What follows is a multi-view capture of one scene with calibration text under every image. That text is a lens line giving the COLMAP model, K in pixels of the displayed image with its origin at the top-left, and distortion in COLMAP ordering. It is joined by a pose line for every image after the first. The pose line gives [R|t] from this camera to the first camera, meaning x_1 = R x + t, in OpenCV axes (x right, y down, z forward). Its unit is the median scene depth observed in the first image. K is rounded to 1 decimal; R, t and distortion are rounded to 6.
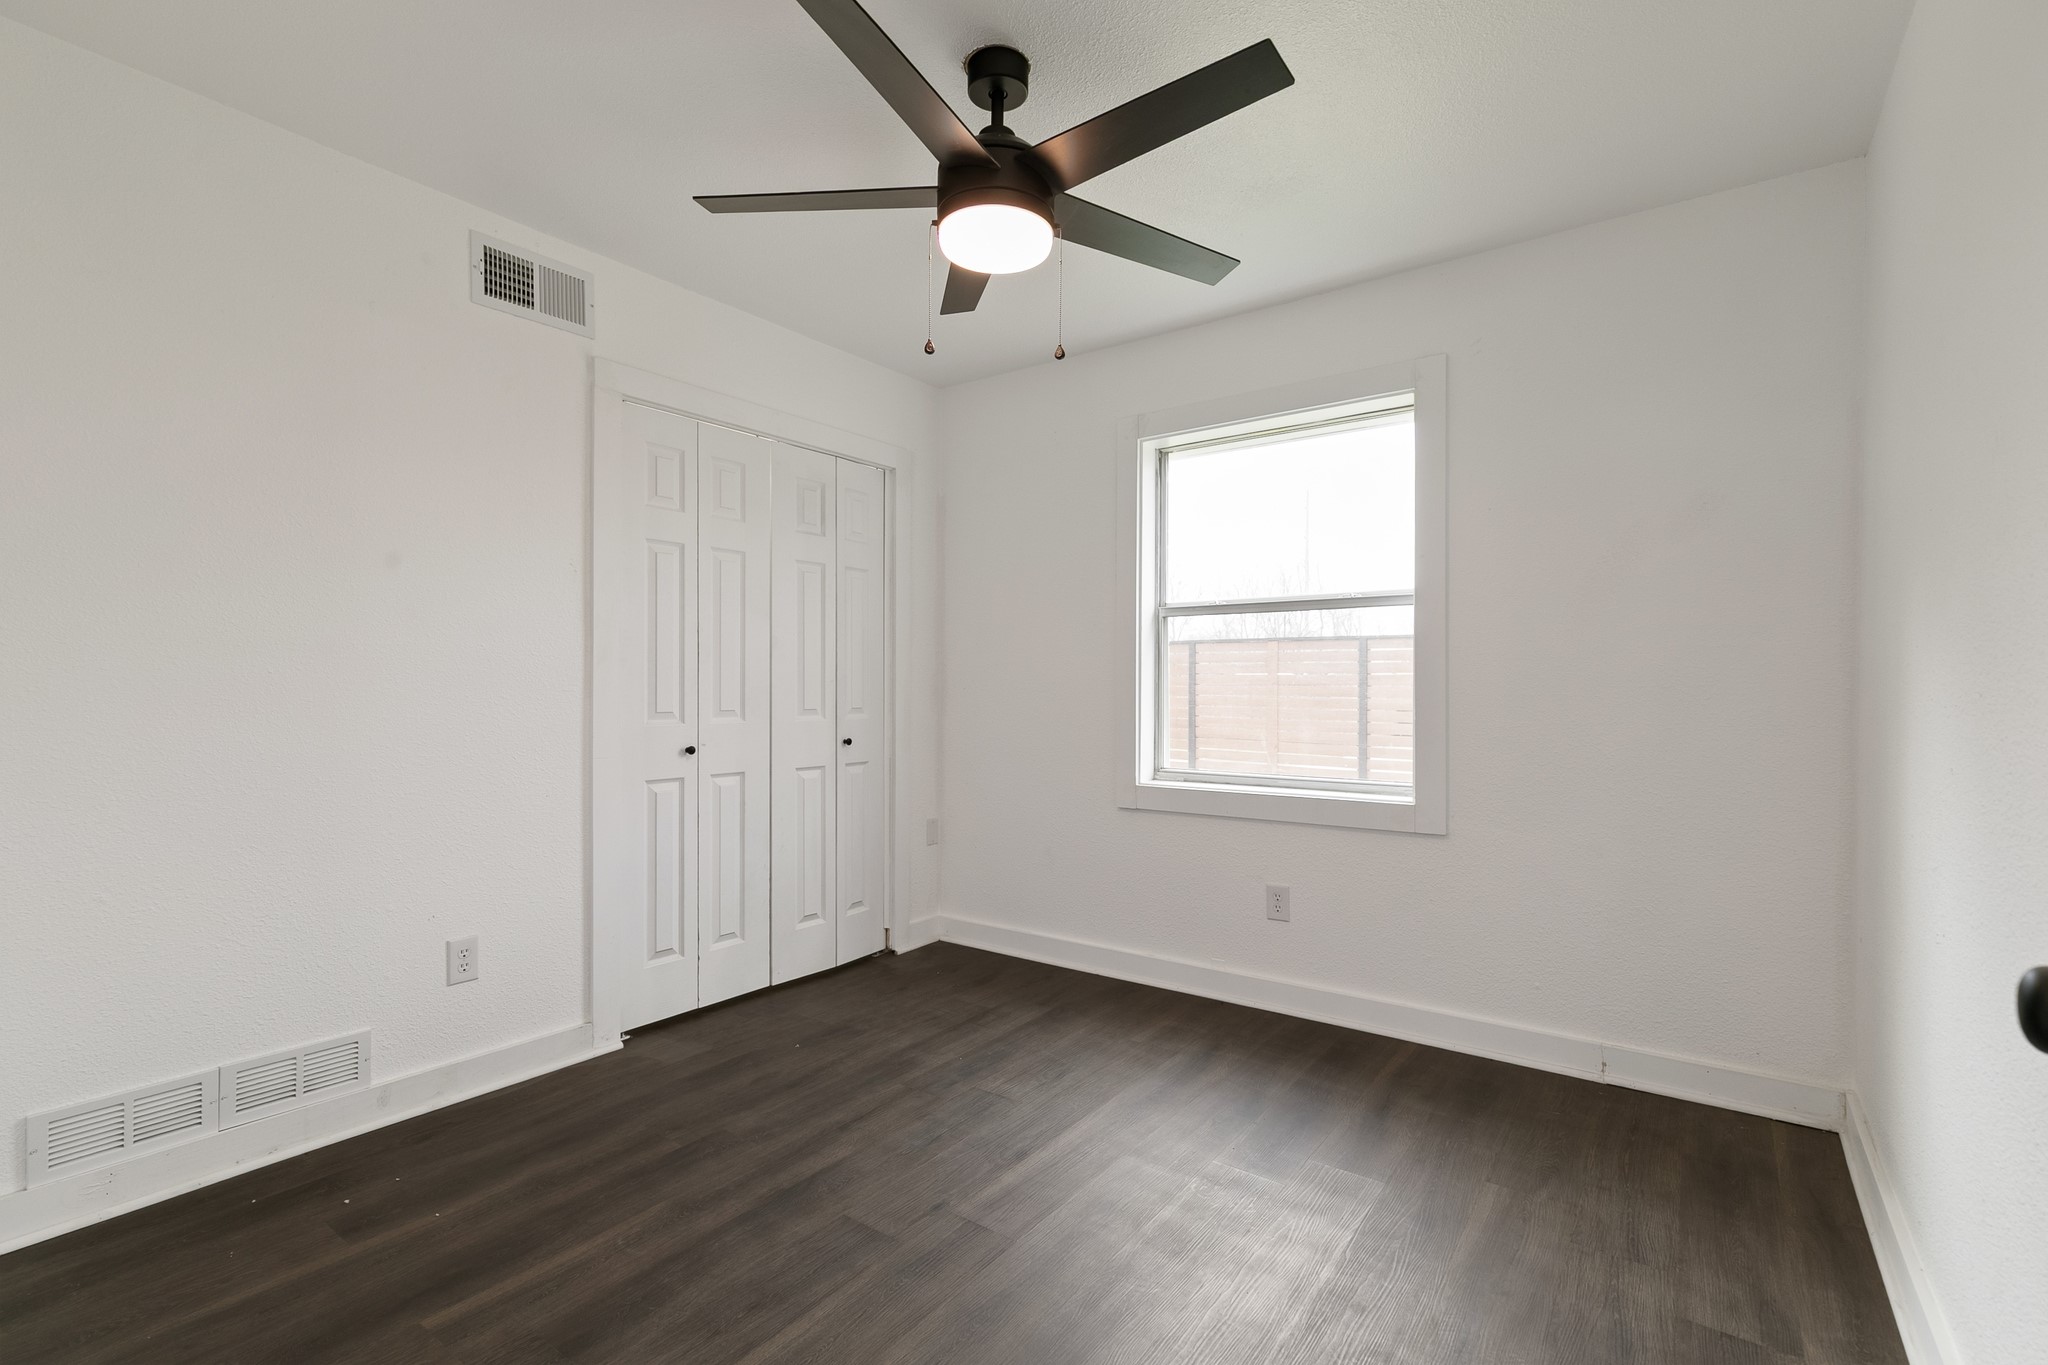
lens RADIAL K [[936.5, 0, 1010.3], [0, 936.5, 698.5], [0, 0, 1]] dist [0.010001, -0.001422]
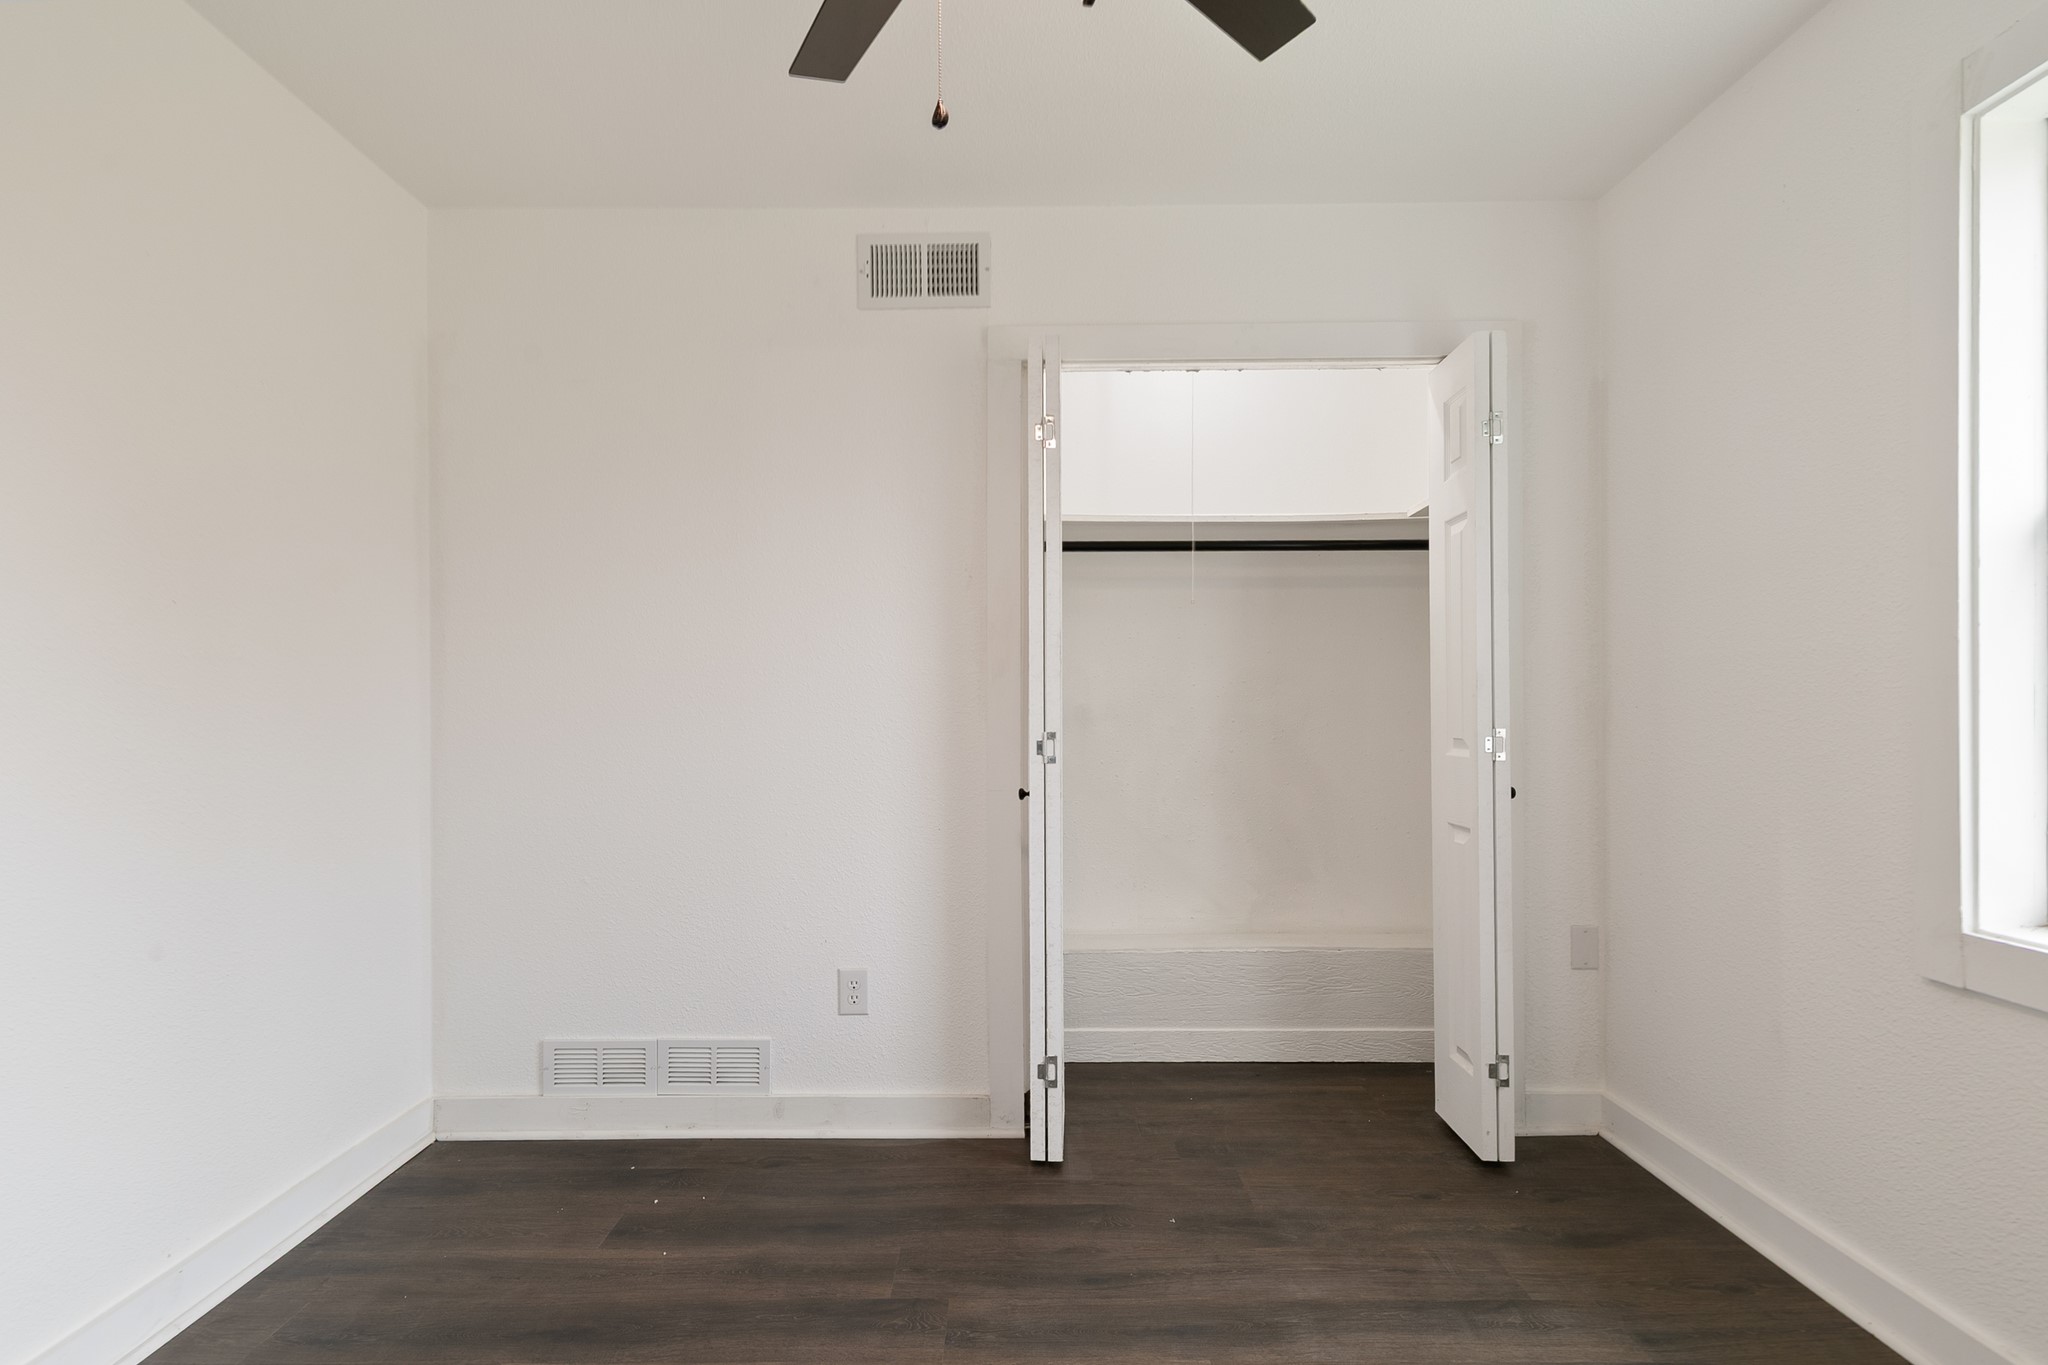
lens RADIAL K [[984.5, 0, 1020.3], [0, 984.5, 710.9], [0, 0, 1]] dist [0.011254, -0.000159]
pose [[0.592540, -0.005158, -0.805524, 0.357158], [-0.004318, 0.999945, -0.009579, -0.000810], [0.805529, 0.009154, 0.592485, 0.571578]]
